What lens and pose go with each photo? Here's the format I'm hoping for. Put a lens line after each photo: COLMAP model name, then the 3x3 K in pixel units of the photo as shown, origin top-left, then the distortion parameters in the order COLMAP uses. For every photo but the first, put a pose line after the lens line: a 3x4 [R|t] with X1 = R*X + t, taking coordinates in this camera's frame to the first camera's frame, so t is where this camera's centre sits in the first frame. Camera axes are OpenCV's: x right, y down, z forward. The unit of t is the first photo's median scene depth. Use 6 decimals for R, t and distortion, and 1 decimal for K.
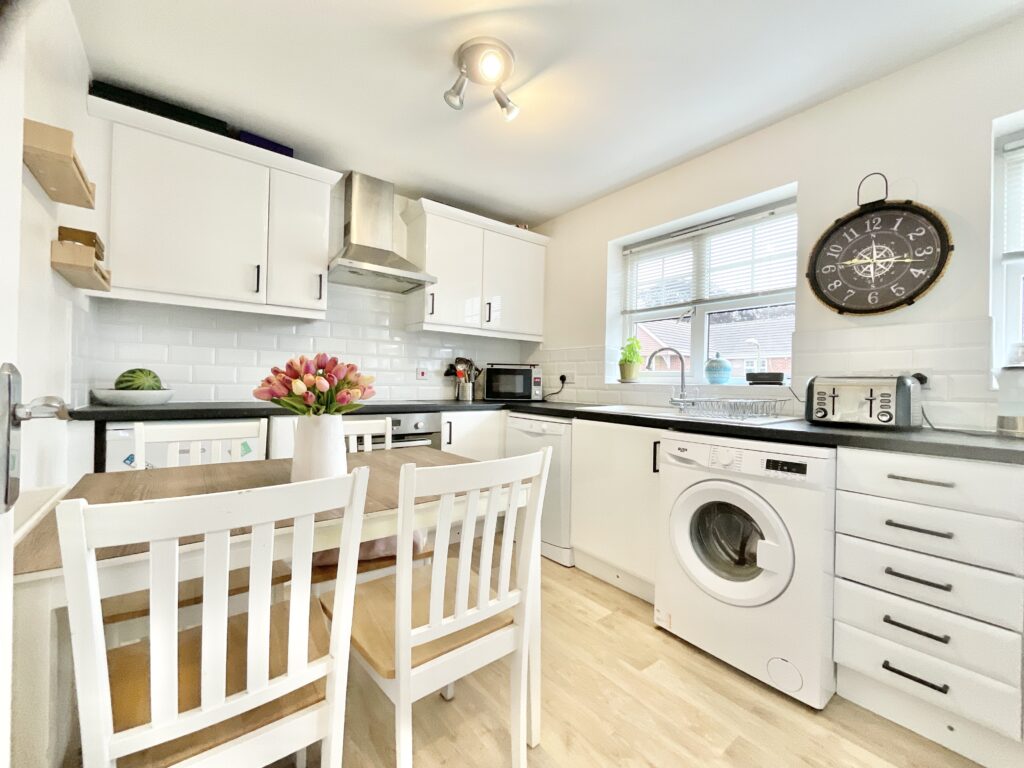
lens RADIAL K [[420.6, 0, 512.0], [0, 420.6, 384.0], [0, 0, 1]] dist [0.000211, 0.000760]
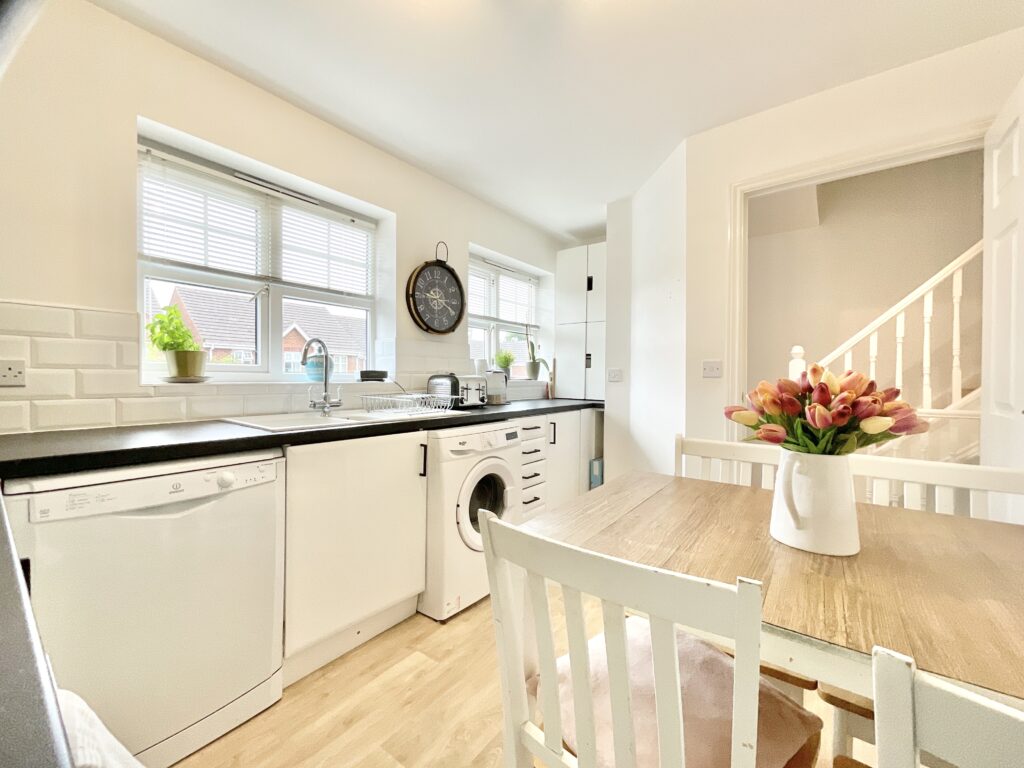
lens RADIAL K [[420.6, 0, 512.0], [0, 420.6, 384.0], [0, 0, 1]] dist [0.000211, 0.000760]
pose [[-0.256104, -0.034898, 0.966019, -0.643885], [-0.007581, 0.999390, 0.034094, -0.036752], [-0.966619, 0.001409, -0.256213, 1.063732]]
